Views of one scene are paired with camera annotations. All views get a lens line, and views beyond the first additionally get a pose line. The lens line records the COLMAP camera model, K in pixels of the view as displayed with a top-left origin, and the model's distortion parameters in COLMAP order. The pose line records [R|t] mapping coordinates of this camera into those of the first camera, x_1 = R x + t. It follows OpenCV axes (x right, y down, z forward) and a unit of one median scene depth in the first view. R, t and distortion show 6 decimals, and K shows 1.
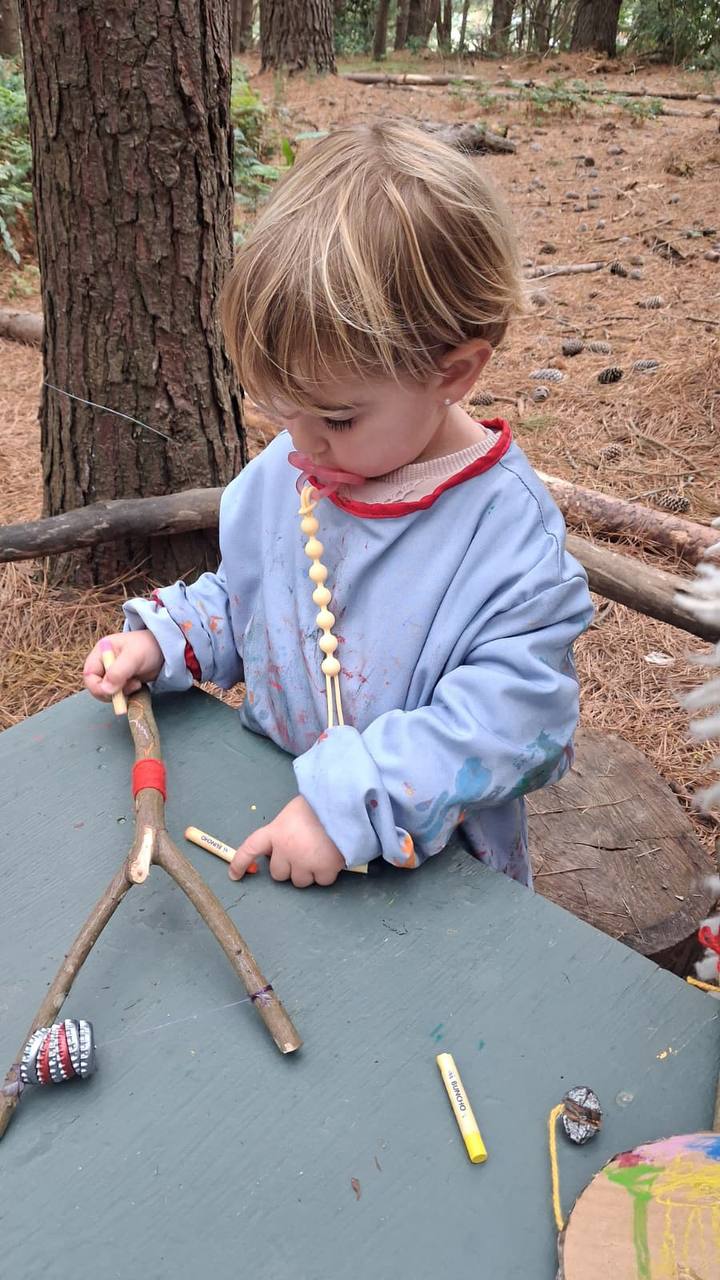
lens RADIAL K [[1061.1, 0, 356.4], [0, 1061.1, 667.3], [0, 0, 1]] dist [0.046721, -0.081452]
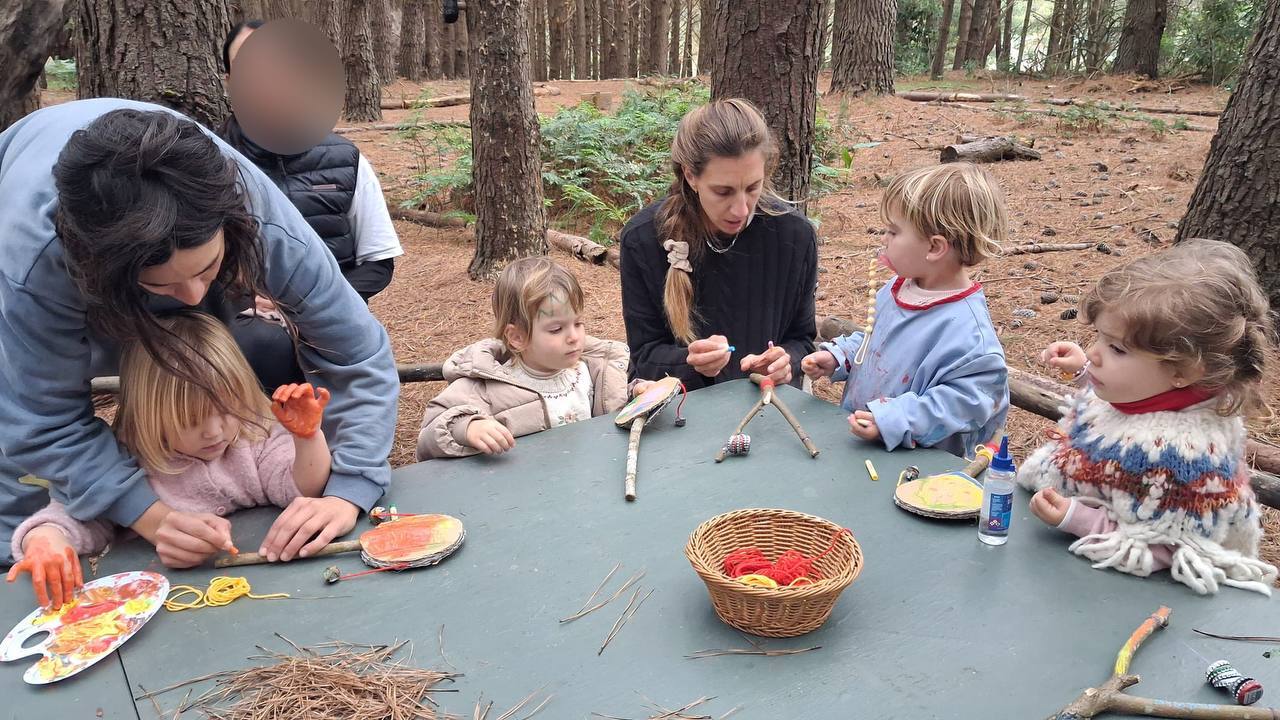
lens RADIAL K [[1061.1, 0, 640.0], [0, 1061.1, 360.0], [0, 0, 1]] dist [0.046721, -0.081452]
pose [[0.969245, 0.063070, -0.237877, 0.012493], [-0.120886, 0.963965, -0.236976, 0.069891], [0.214359, 0.258443, 0.941943, -0.158889]]
